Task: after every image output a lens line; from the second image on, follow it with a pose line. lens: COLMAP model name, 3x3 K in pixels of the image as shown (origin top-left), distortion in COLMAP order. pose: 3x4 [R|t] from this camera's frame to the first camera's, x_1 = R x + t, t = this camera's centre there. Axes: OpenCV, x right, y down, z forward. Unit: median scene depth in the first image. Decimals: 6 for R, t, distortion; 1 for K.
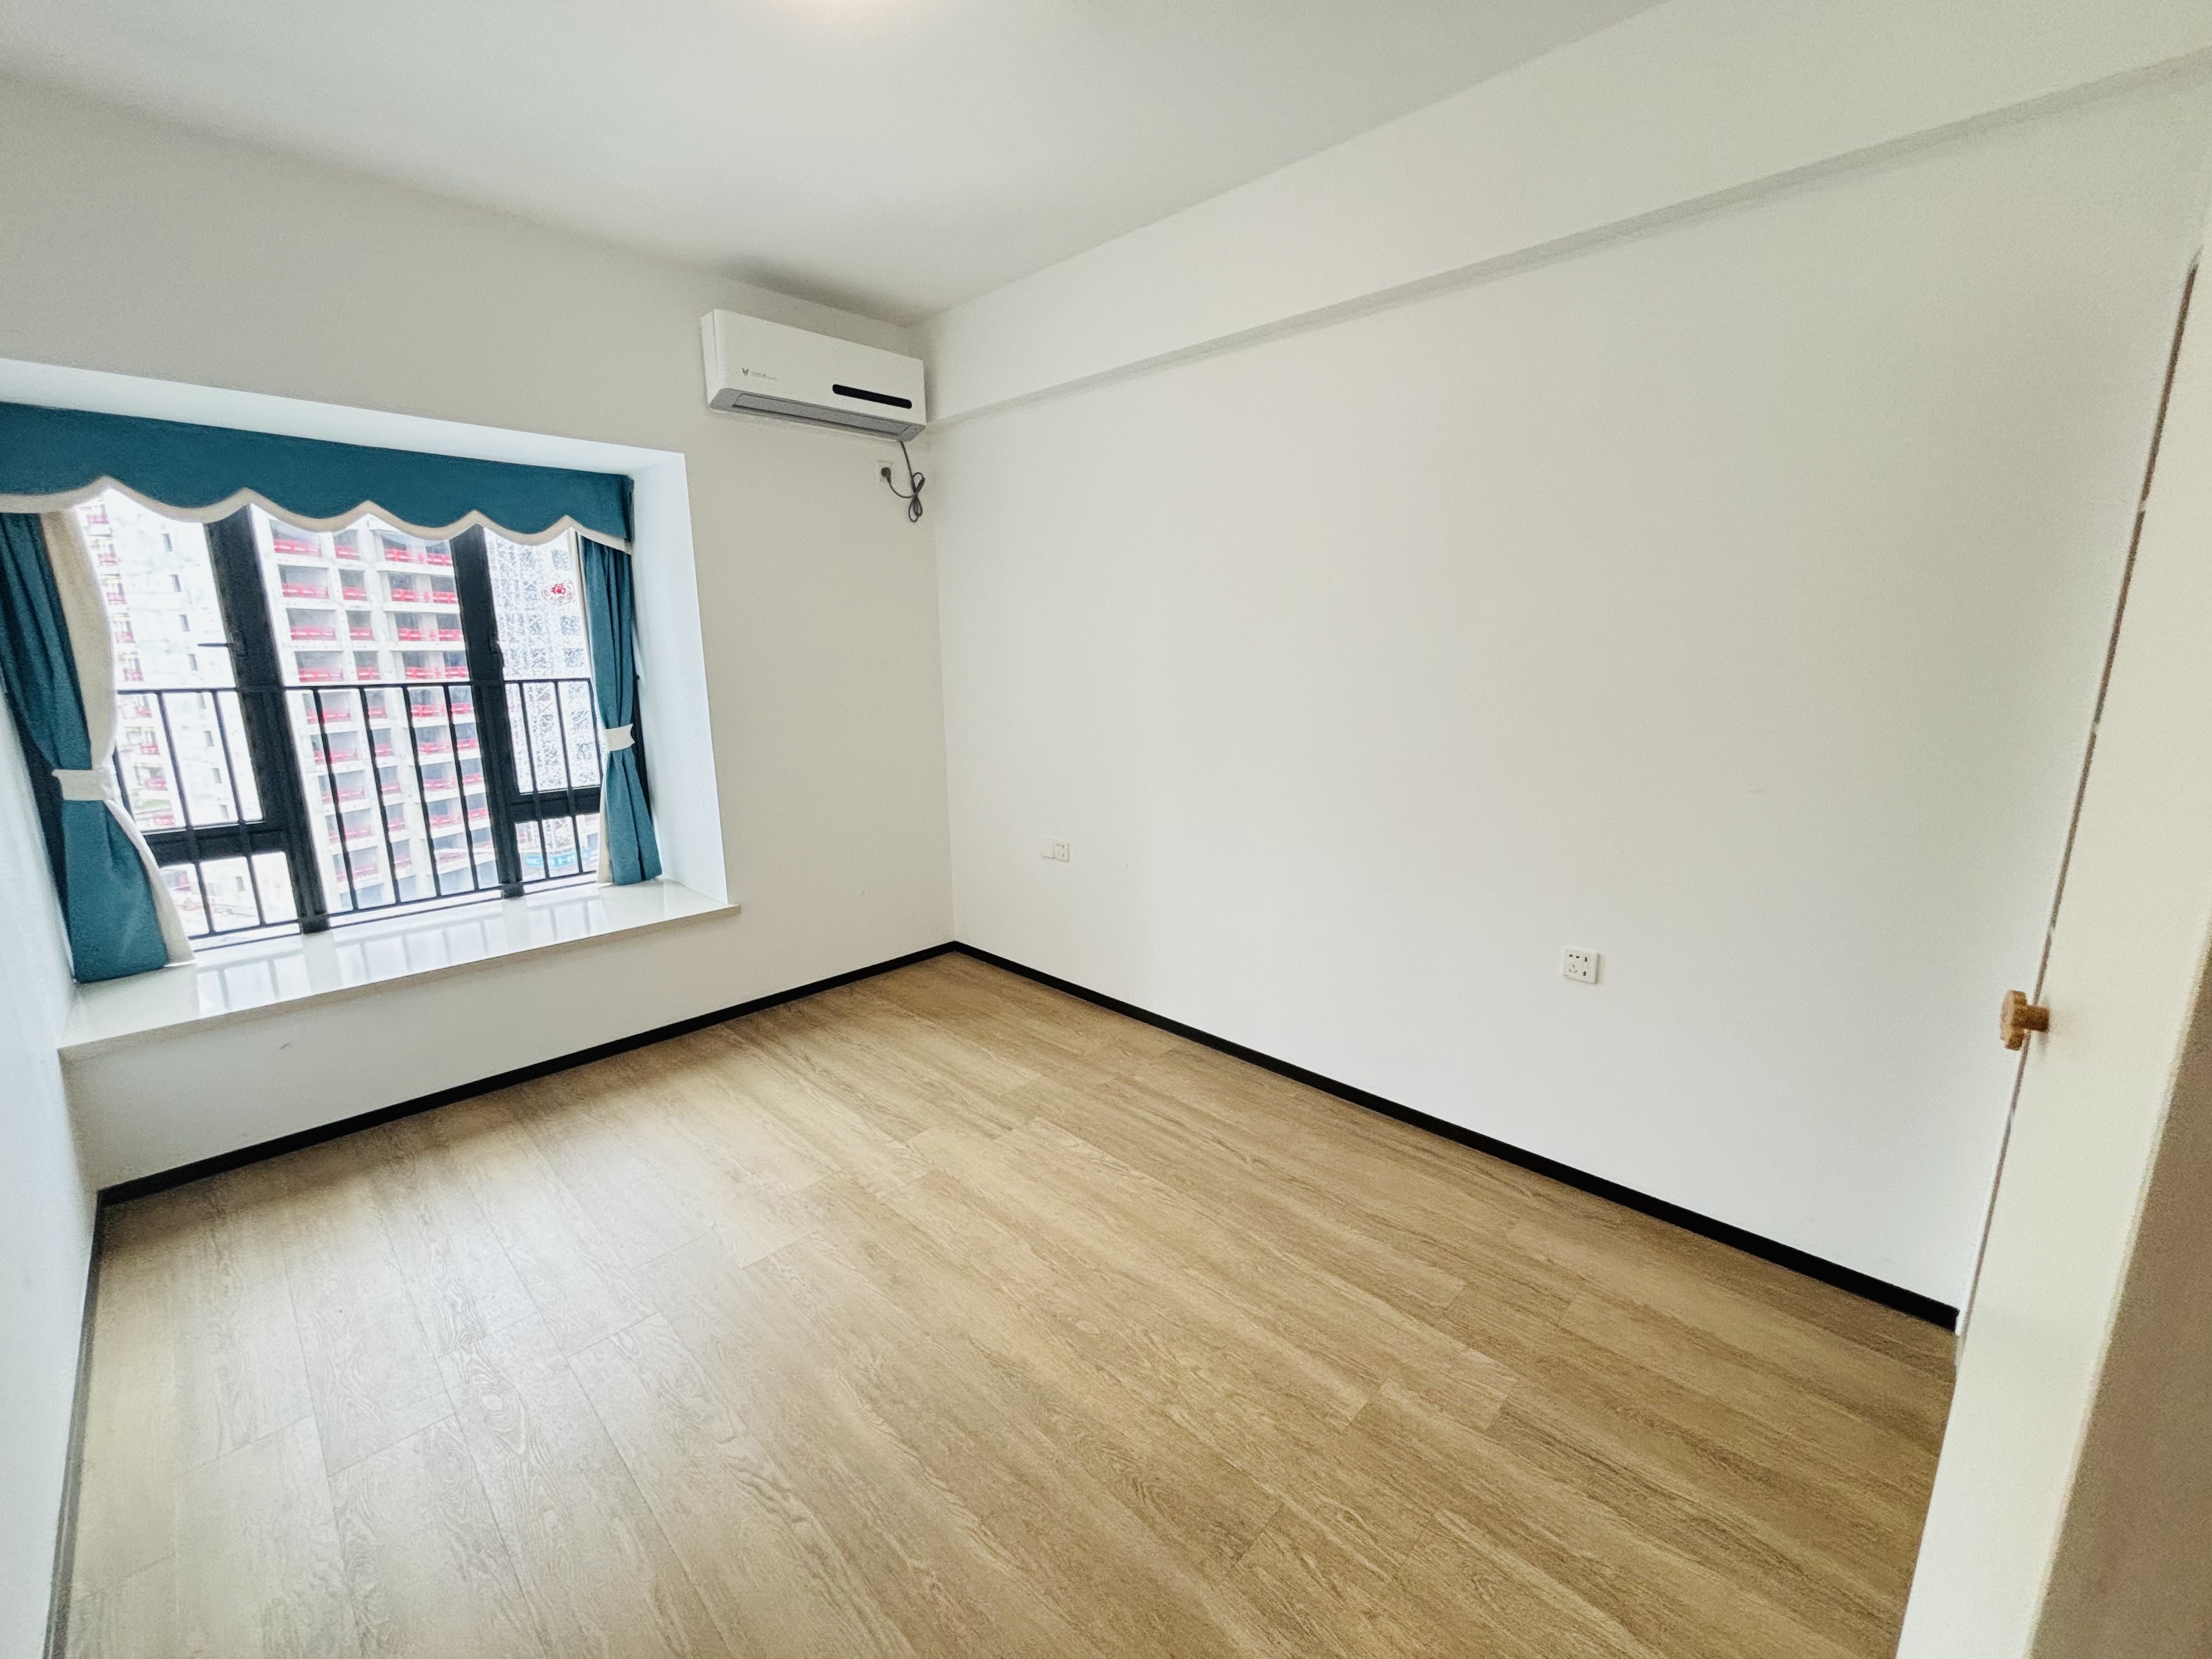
lens RADIAL K [[901.3, 0, 1106.0], [0, 901.3, 829.5], [0, 0, 1]] dist [0.010896, 0.000359]
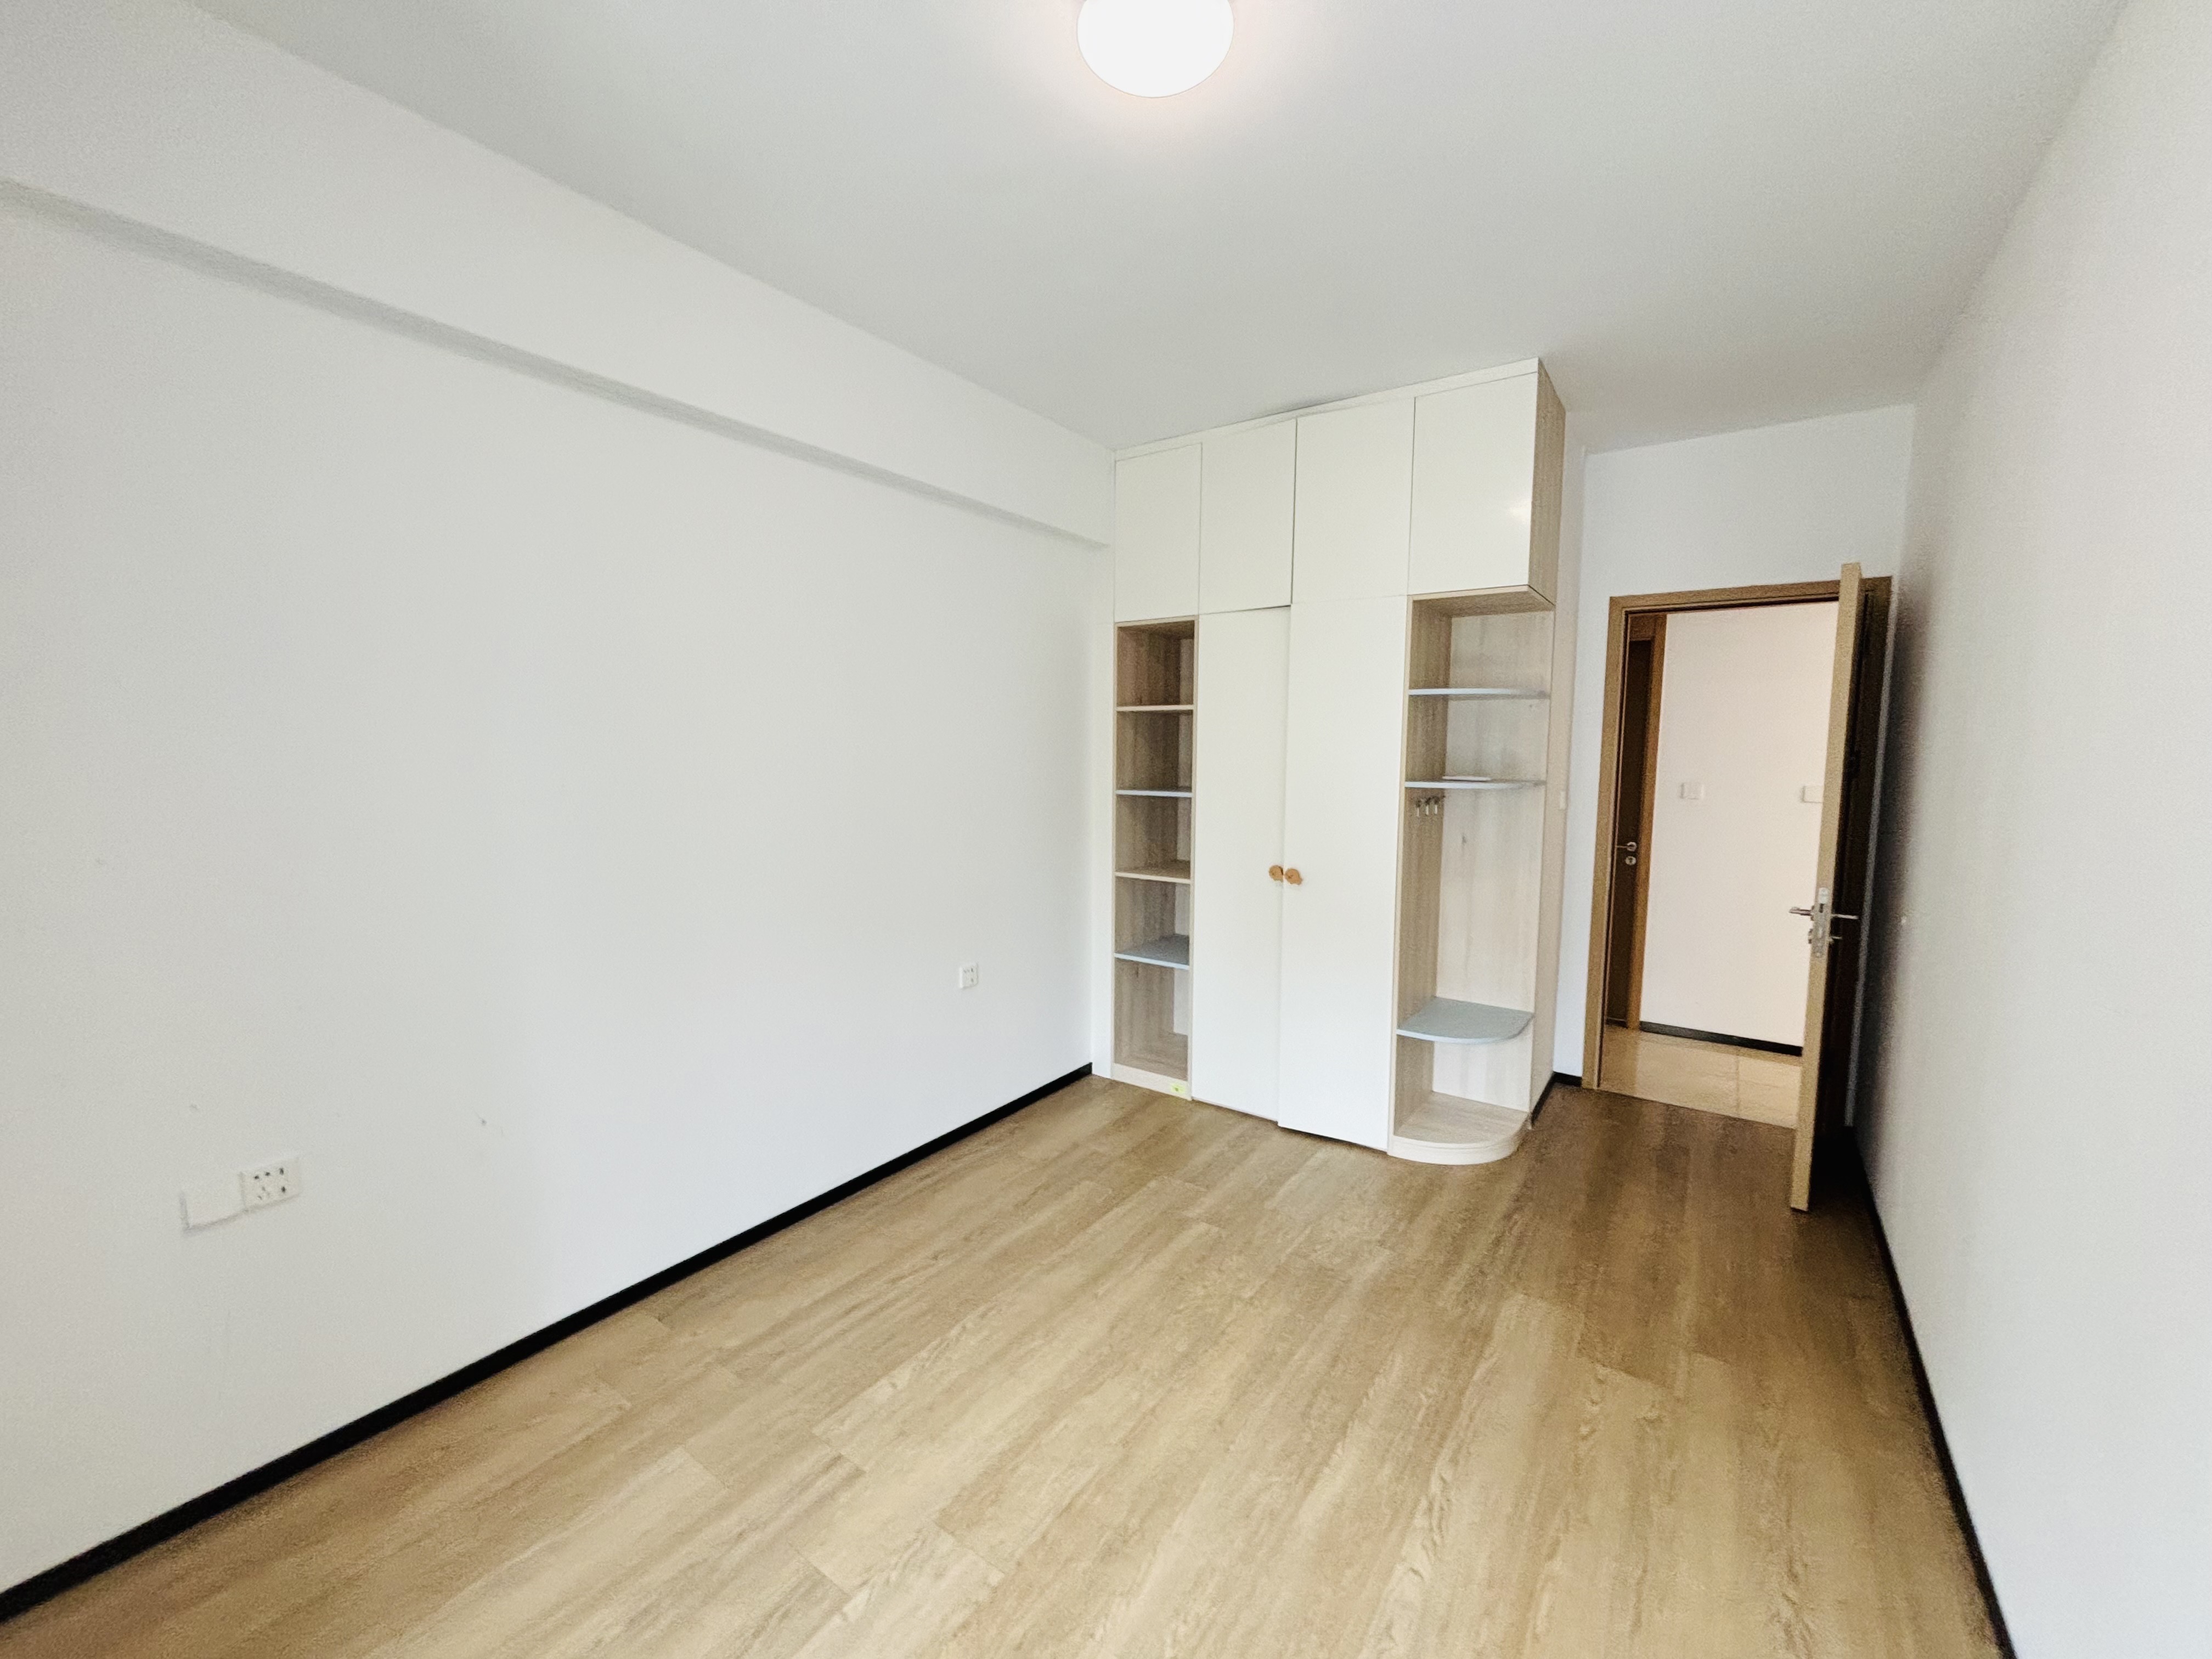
lens RADIAL K [[901.3, 0, 1106.0], [0, 901.3, 829.5], [0, 0, 1]] dist [0.010896, 0.000359]
pose [[-0.156943, -0.085801, 0.983873, -0.958096], [0.195851, 0.973730, 0.116158, -0.214643], [-0.967994, 0.210922, -0.136016, 0.982294]]
